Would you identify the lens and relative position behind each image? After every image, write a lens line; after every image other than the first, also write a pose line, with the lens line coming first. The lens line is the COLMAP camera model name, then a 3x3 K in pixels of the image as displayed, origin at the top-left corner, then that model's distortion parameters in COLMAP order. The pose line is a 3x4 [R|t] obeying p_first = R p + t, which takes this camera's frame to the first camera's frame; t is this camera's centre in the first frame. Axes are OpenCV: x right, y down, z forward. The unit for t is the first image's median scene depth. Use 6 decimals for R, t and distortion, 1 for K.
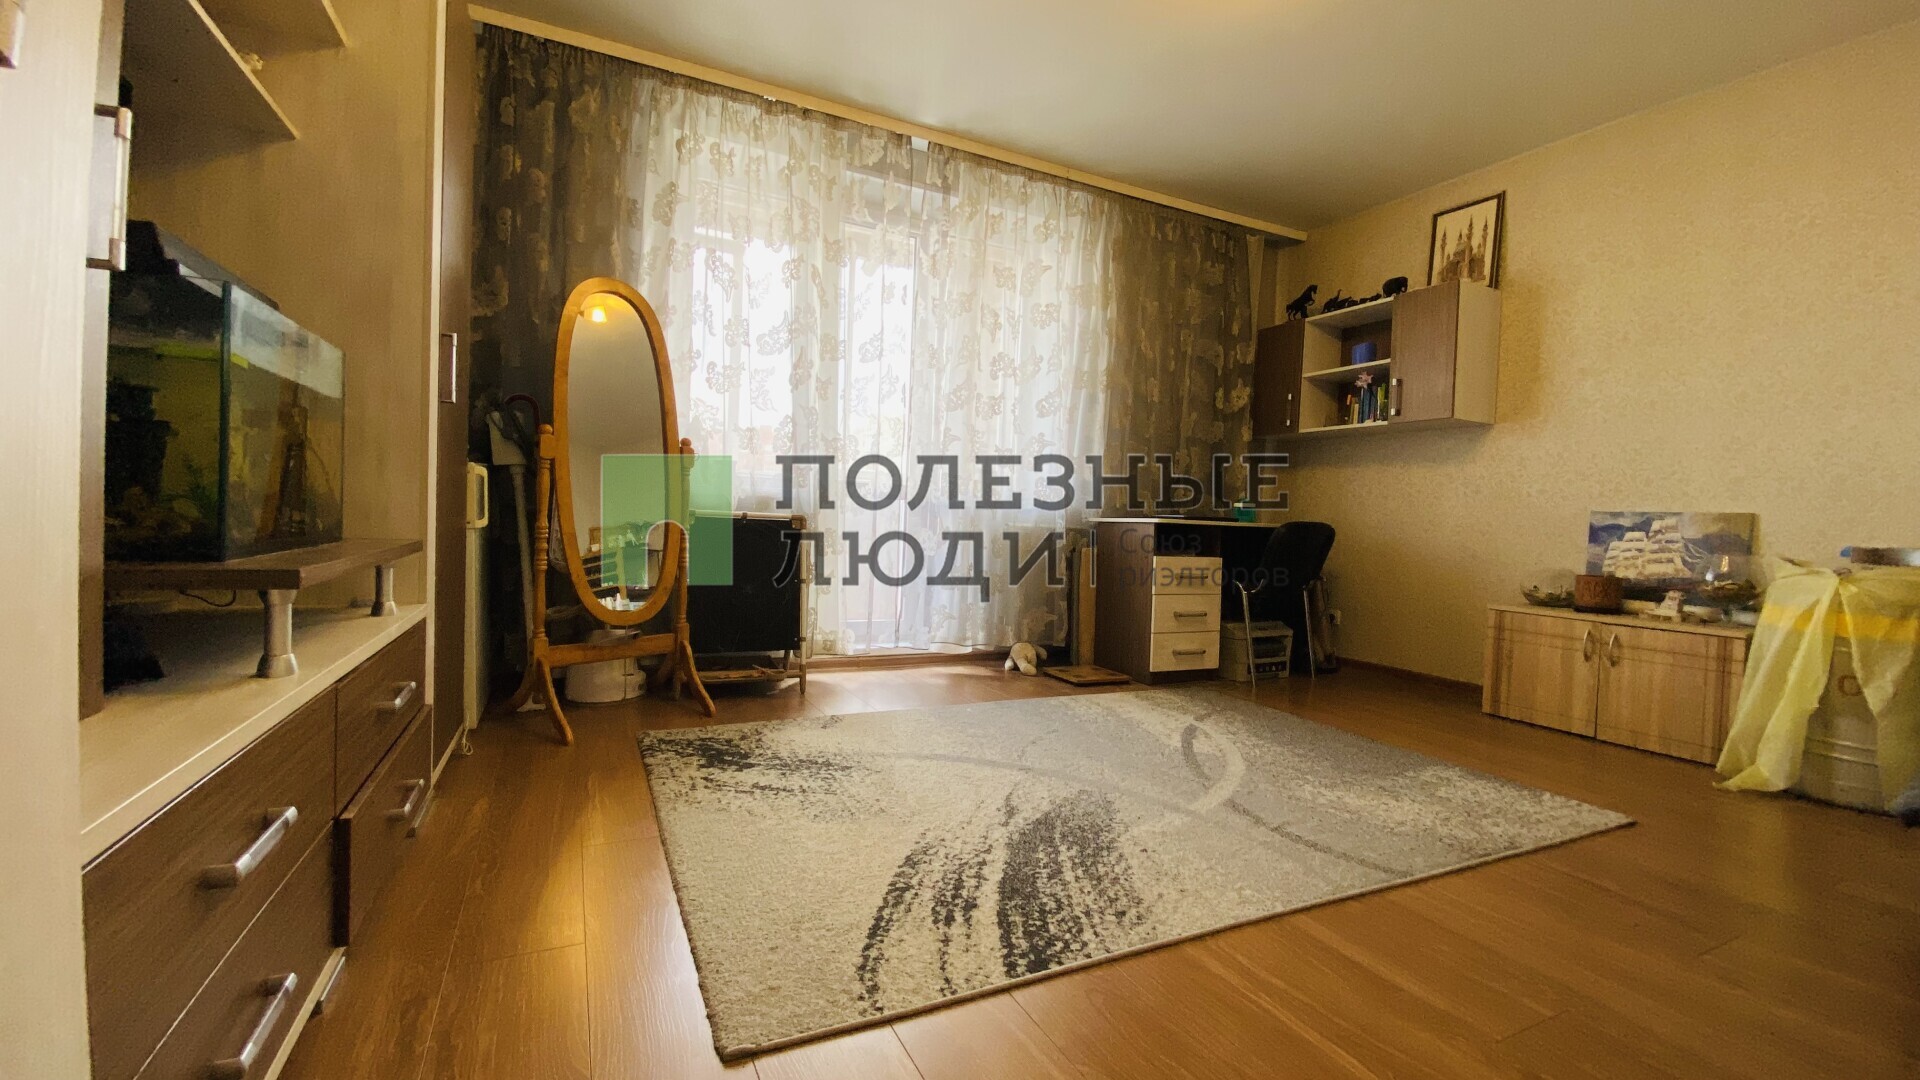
lens RADIAL K [[769.6, 0, 960.0], [0, 769.6, 540.0], [0, 0, 1]] dist [0.044220, -0.047163]
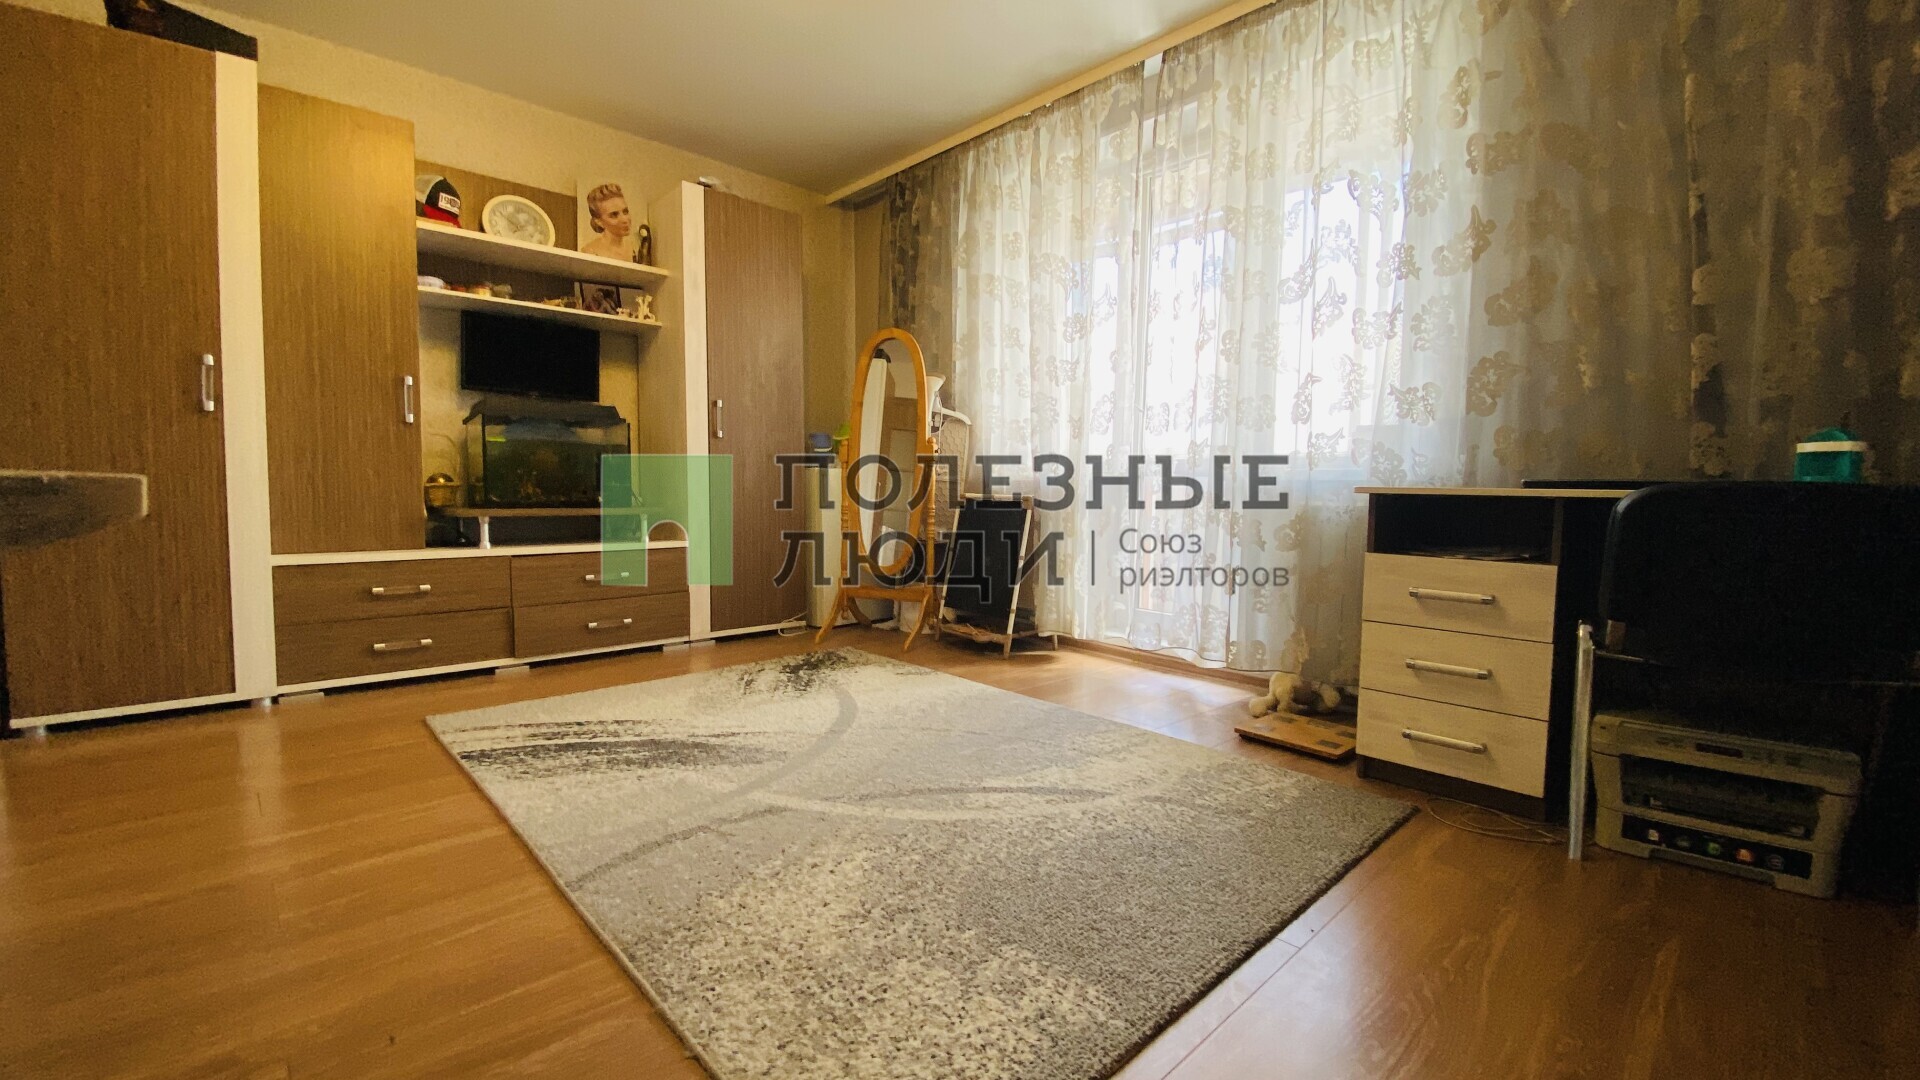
lens RADIAL K [[769.6, 0, 960.0], [0, 769.6, 540.0], [0, 0, 1]] dist [0.044220, -0.047163]
pose [[0.305020, 0.028375, -0.951923, 1.234835], [-0.031614, 0.999307, 0.019658, 0.016519], [0.951821, 0.024098, 0.305706, 0.930345]]
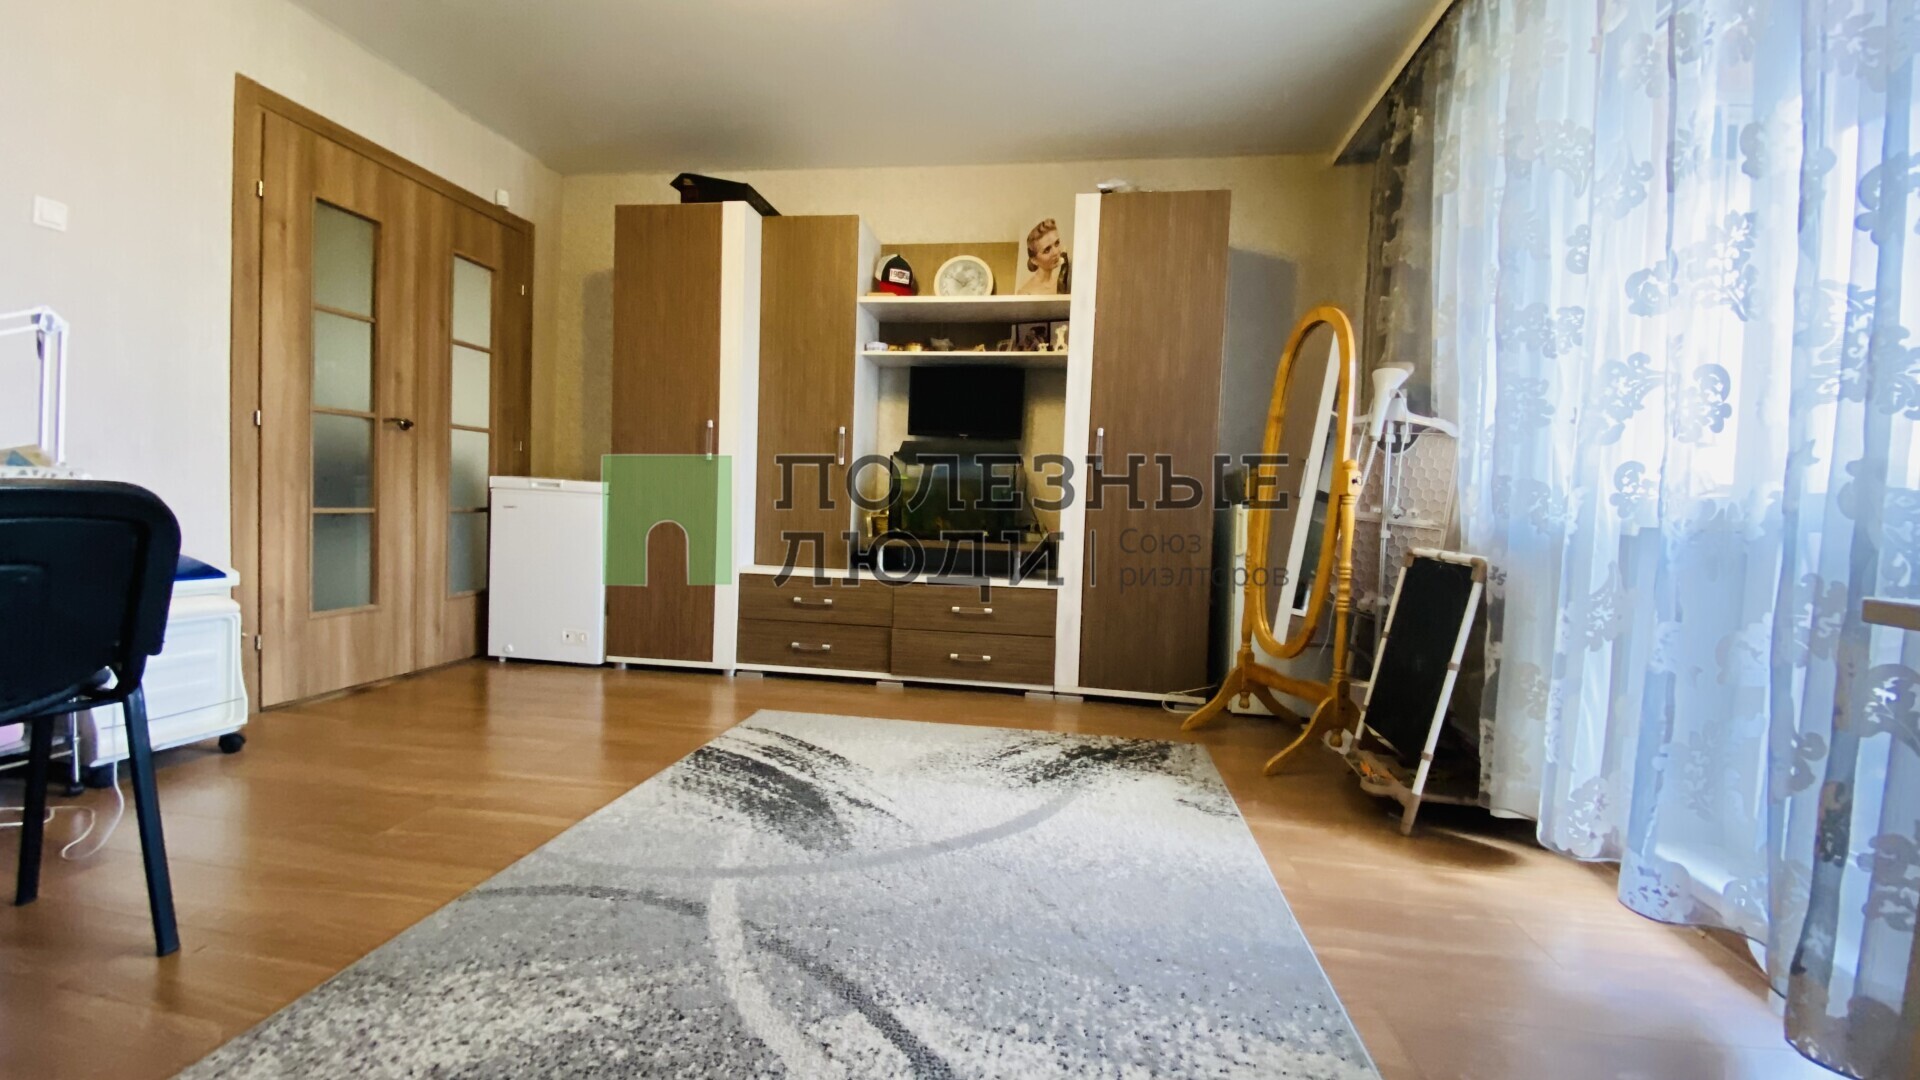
lens RADIAL K [[769.6, 0, 960.0], [0, 769.6, 540.0], [0, 0, 1]] dist [0.044220, -0.047163]
pose [[-0.561115, -0.020931, -0.827473, 0.828900], [-0.085835, 0.995762, 0.033018, -0.051625], [0.823275, 0.089553, -0.560534, 1.596172]]
